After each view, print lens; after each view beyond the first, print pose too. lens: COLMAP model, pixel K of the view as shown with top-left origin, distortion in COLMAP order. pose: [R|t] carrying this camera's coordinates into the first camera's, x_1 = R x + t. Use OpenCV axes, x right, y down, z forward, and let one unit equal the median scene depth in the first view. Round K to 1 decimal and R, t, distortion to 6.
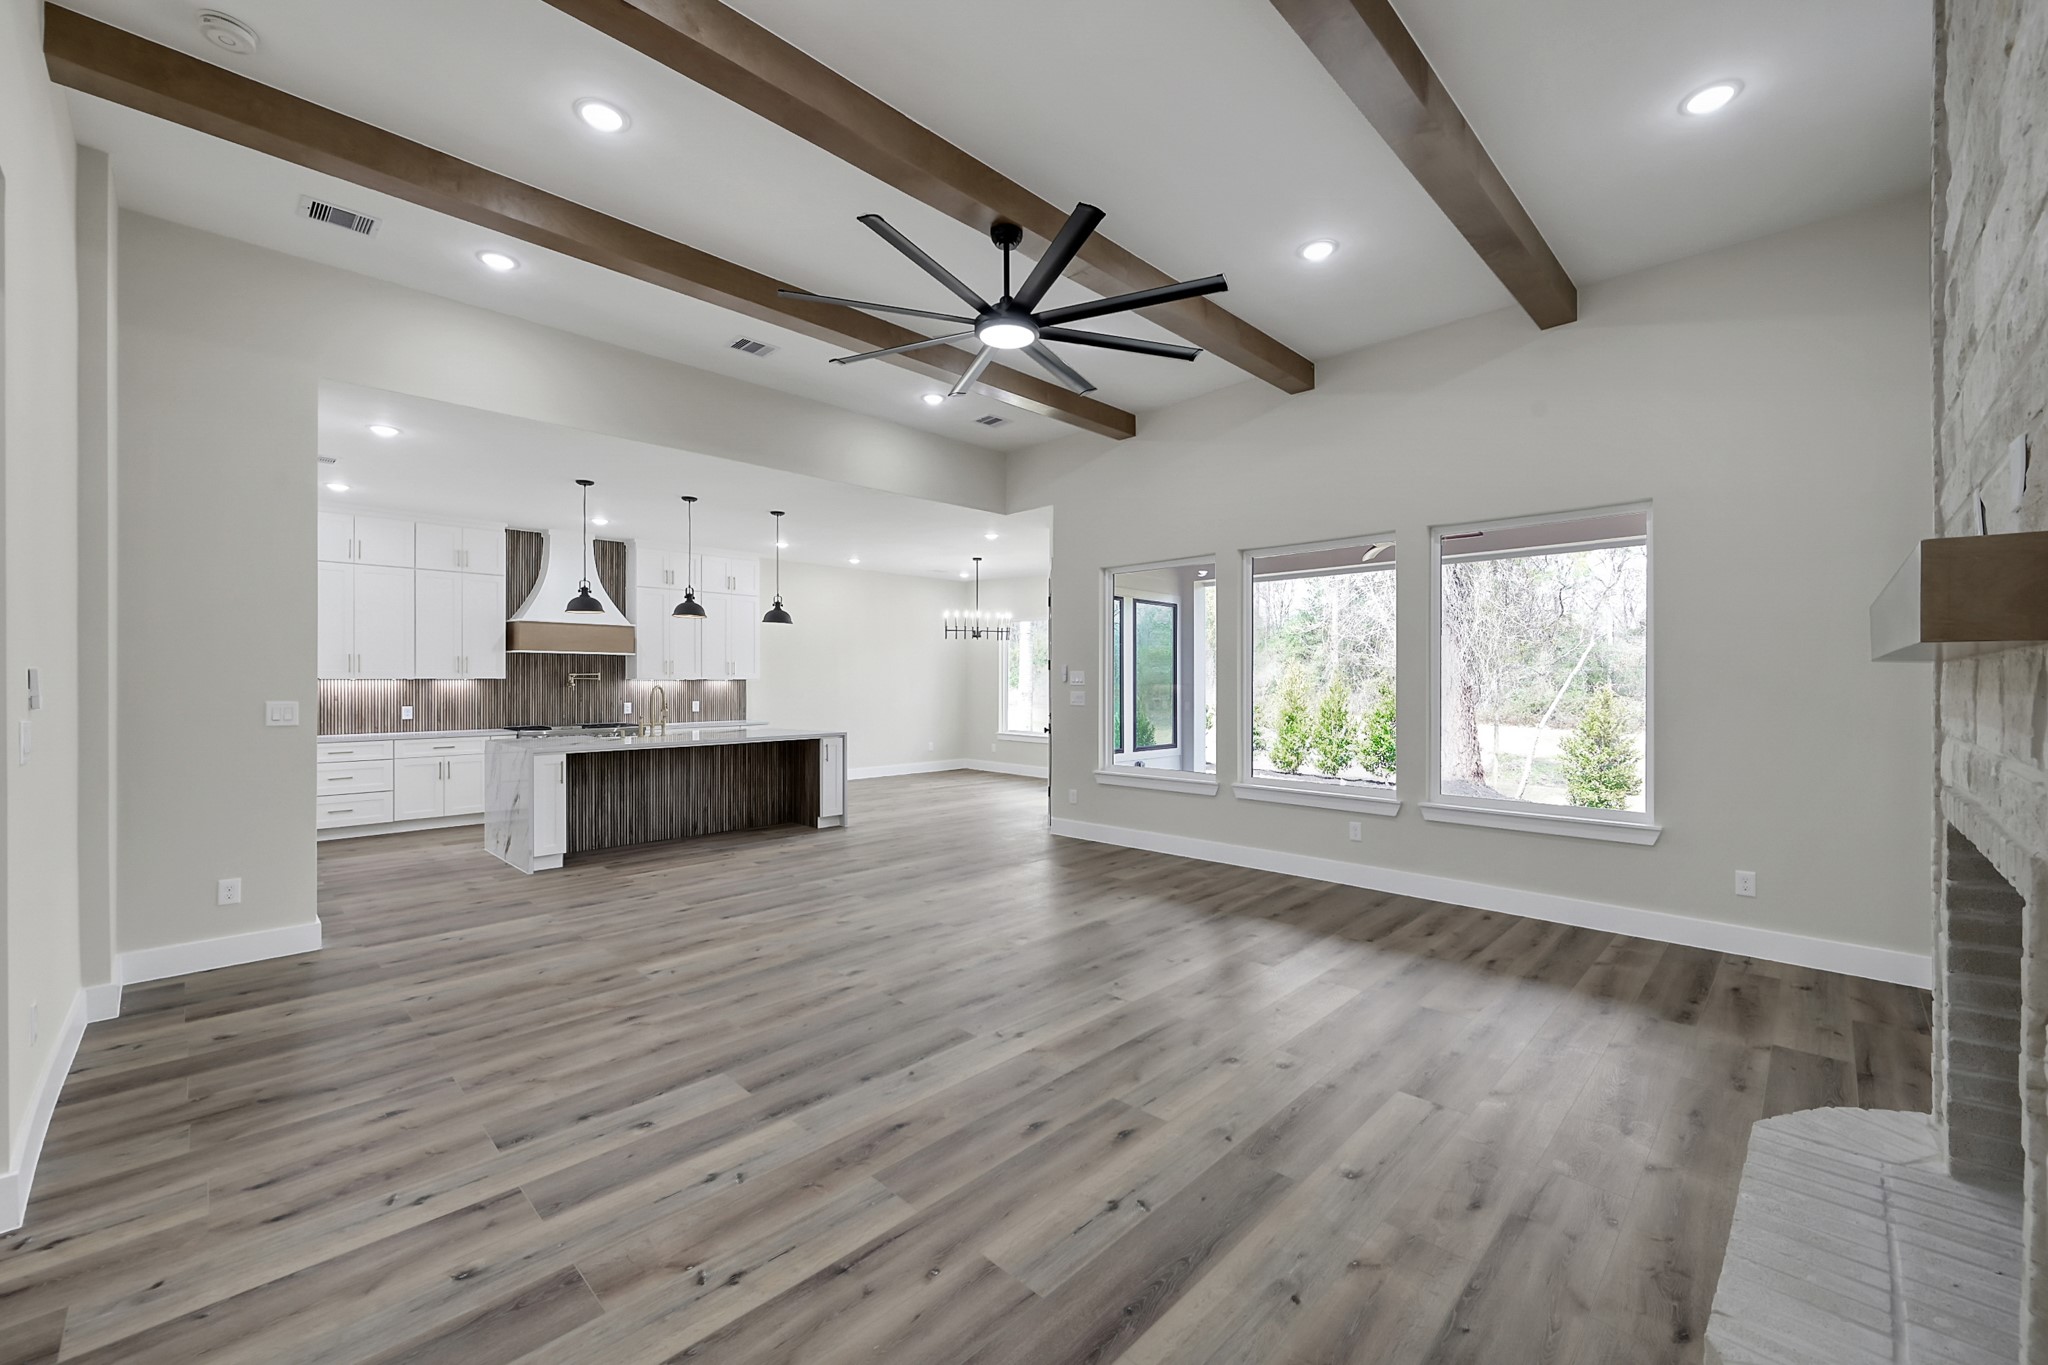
lens RADIAL K [[804.2, 0, 1028.8], [0, 804.2, 675.7], [0, 0, 1]] dist [-0.002914, -0.000202]
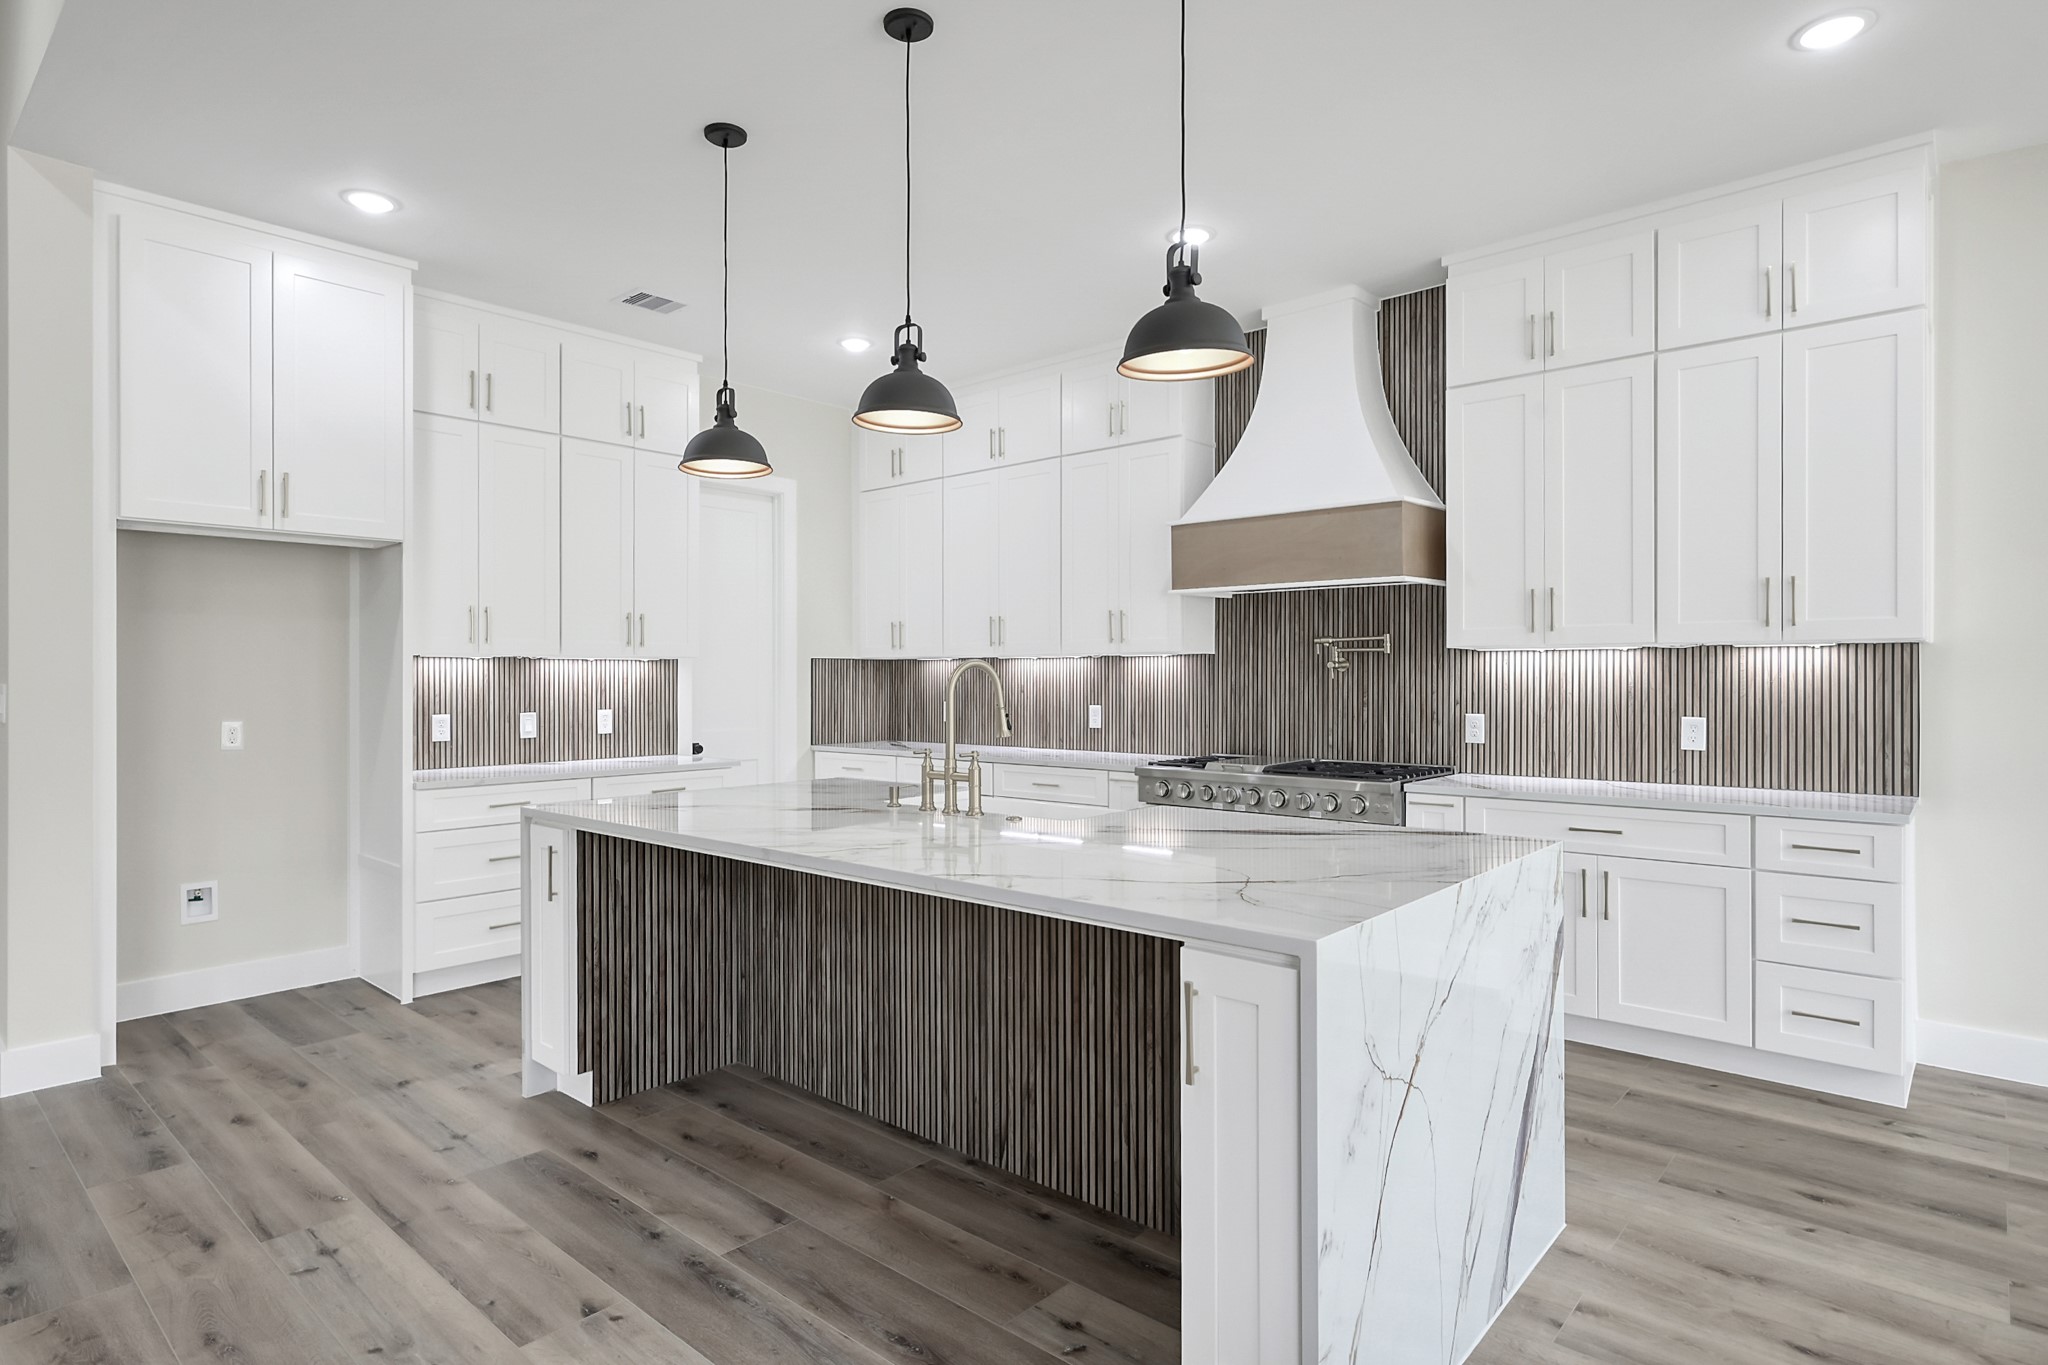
lens RADIAL K [[1074.9, 0, 1016.1], [0, 1074.9, 690.4], [0, 0, 1]] dist [-0.009285, 0.001333]
pose [[0.059713, 0.012518, -0.998137, -0.041999], [0.008215, 0.999881, 0.013031, 0.029842], [0.998182, -0.008978, 0.059603, 1.517522]]
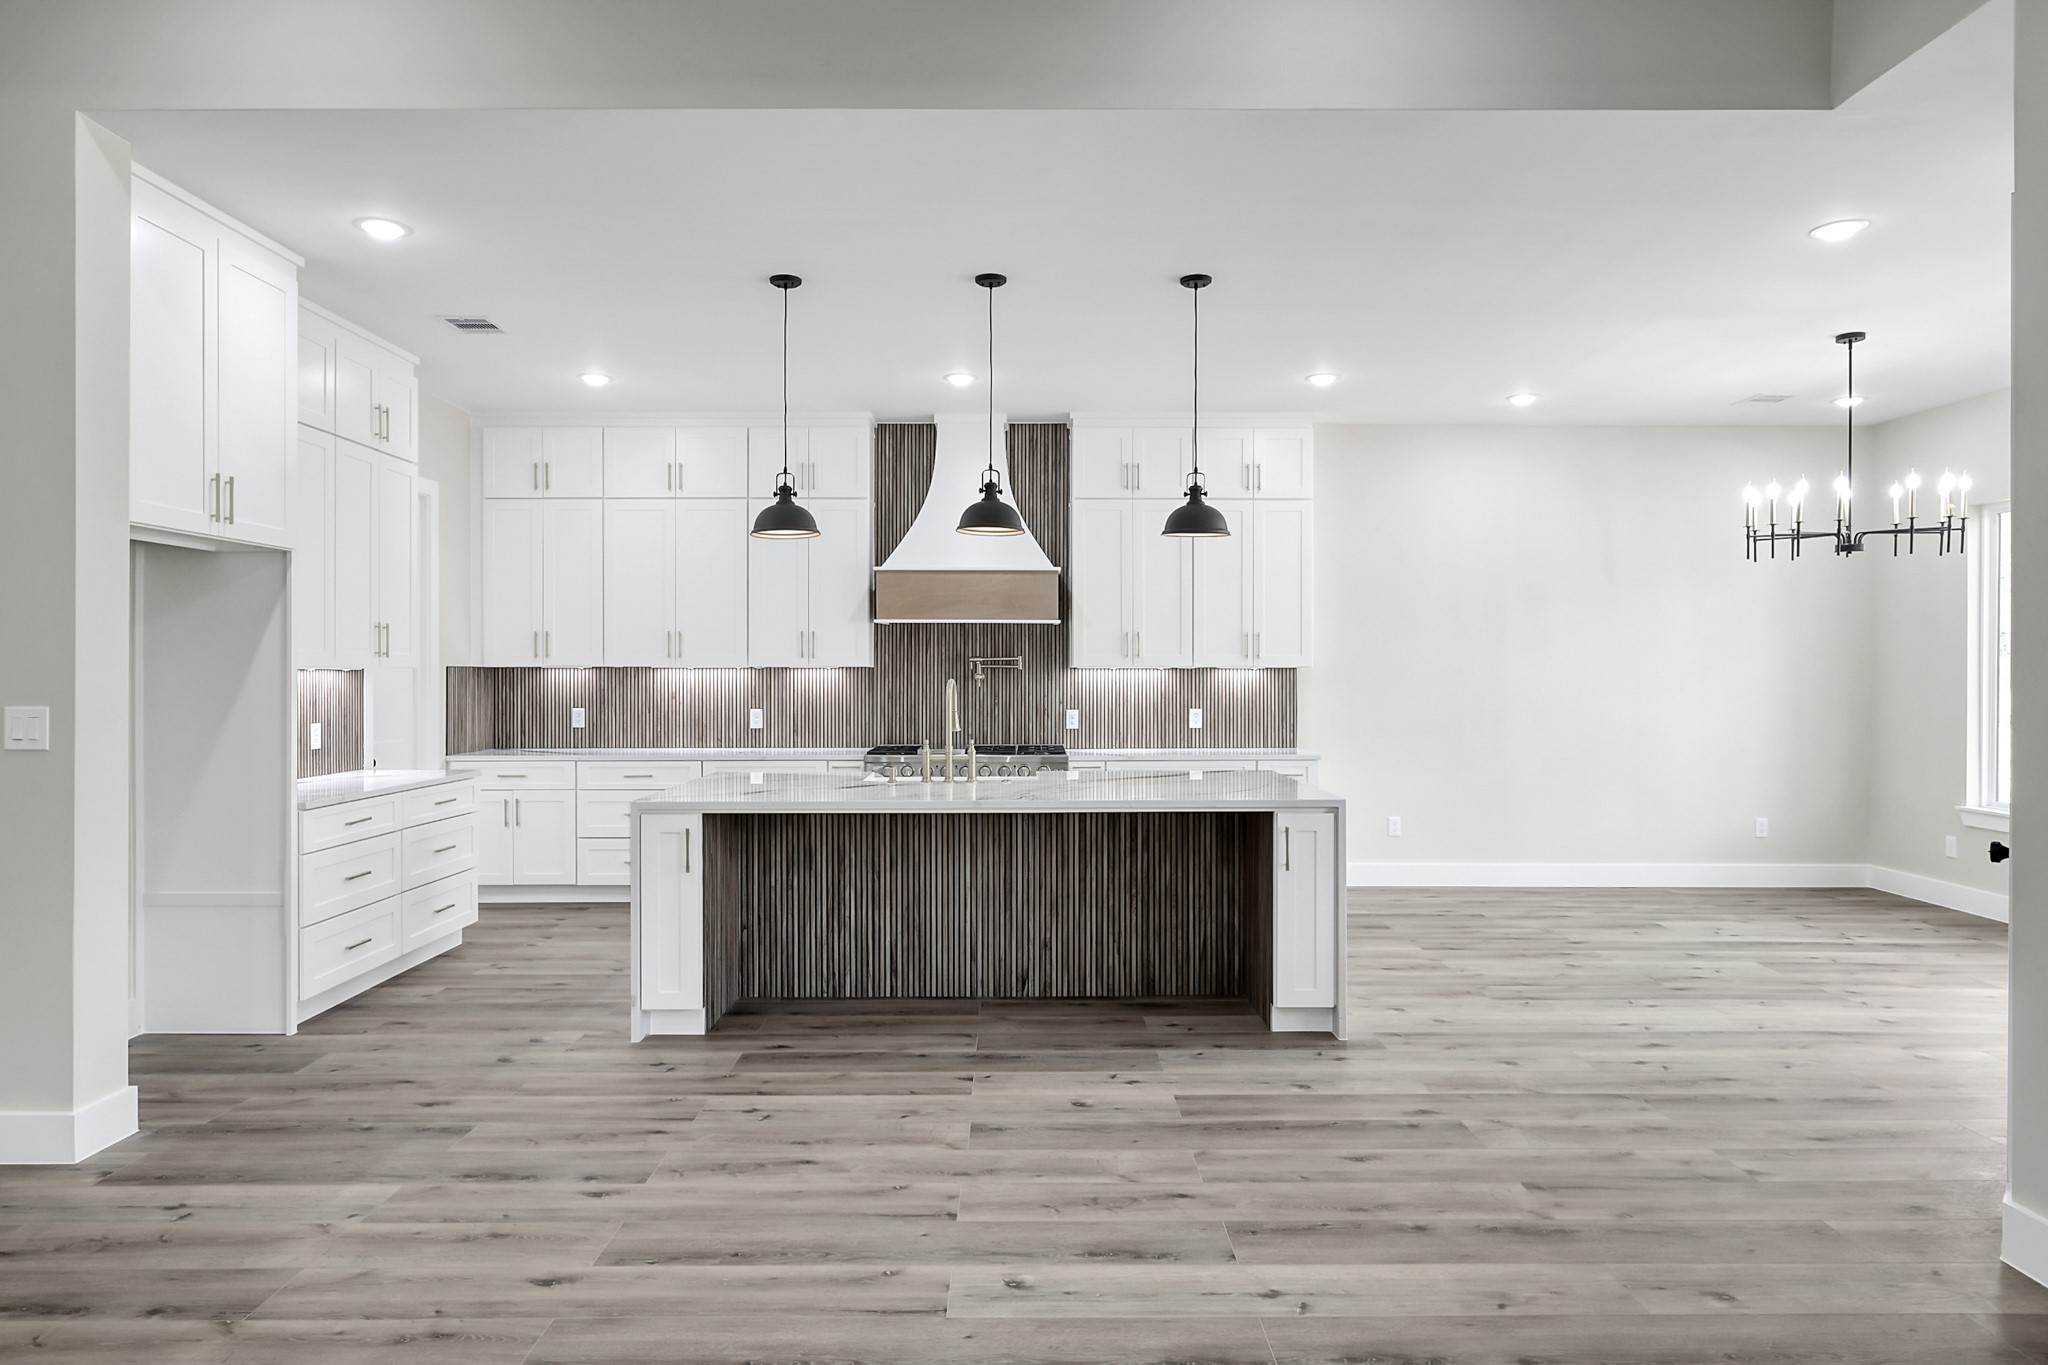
lens RADIAL K [[1177.0, 0, 1019.3], [0, 1177.0, 674.5], [0, 0, 1]] dist [-0.010554, 0.003641]
pose [[0.704338, 0.000554, -0.709864, 0.109550], [0.004439, 0.999977, 0.005185, 0.009849], [0.709850, -0.006803, 0.704320, 0.795552]]
